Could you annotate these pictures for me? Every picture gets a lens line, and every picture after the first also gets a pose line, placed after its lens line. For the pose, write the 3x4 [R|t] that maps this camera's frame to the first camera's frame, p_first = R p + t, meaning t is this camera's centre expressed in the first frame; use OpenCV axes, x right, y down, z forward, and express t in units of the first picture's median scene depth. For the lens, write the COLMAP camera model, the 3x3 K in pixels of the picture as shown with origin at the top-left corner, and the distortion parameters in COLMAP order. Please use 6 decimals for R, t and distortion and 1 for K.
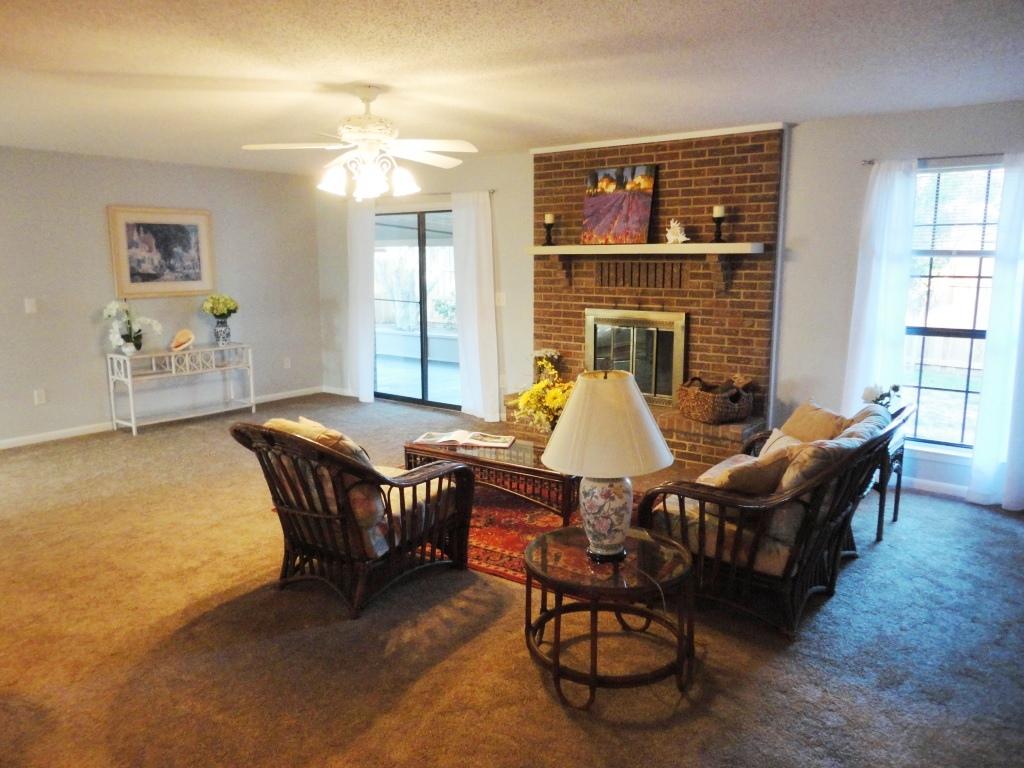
lens RADIAL K [[755.9, 0, 514.9], [0, 755.9, 383.7], [0, 0, 1]] dist [0.006077, 0.003422]
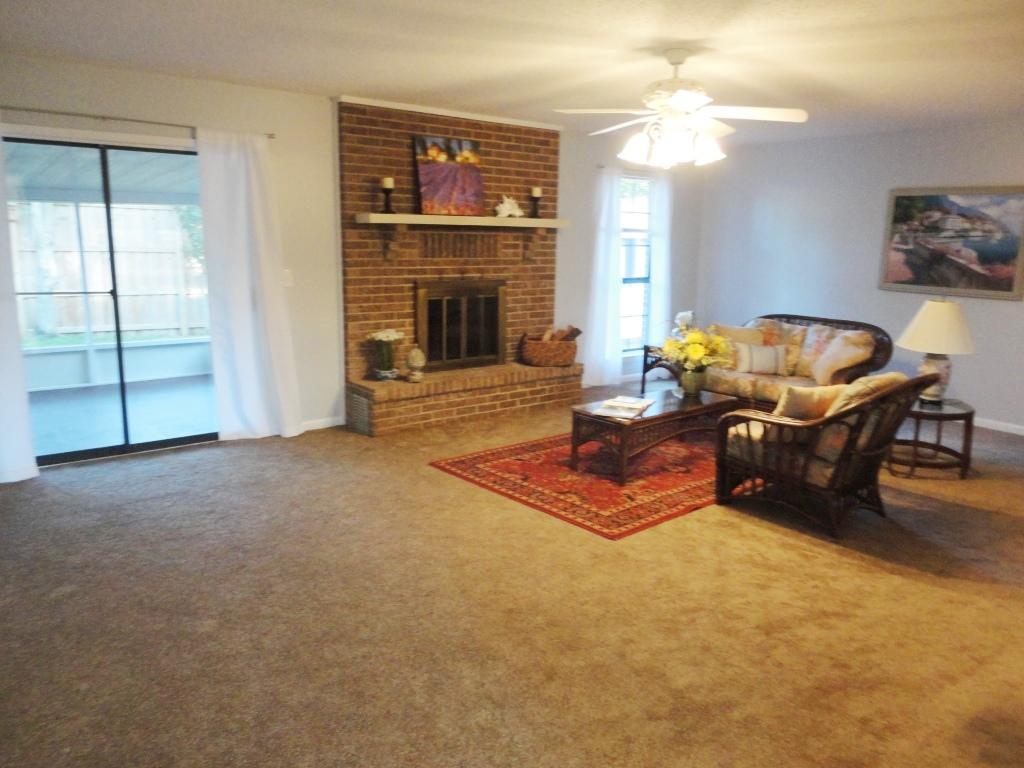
lens RADIAL K [[755.9, 0, 514.9], [0, 755.9, 383.7], [0, 0, 1]] dist [0.006077, 0.003422]
pose [[0.244241, -0.184805, 0.951942, -0.848541], [0.138287, 0.978277, 0.154437, -0.109193], [-0.959804, 0.093922, 0.264491, 0.675341]]
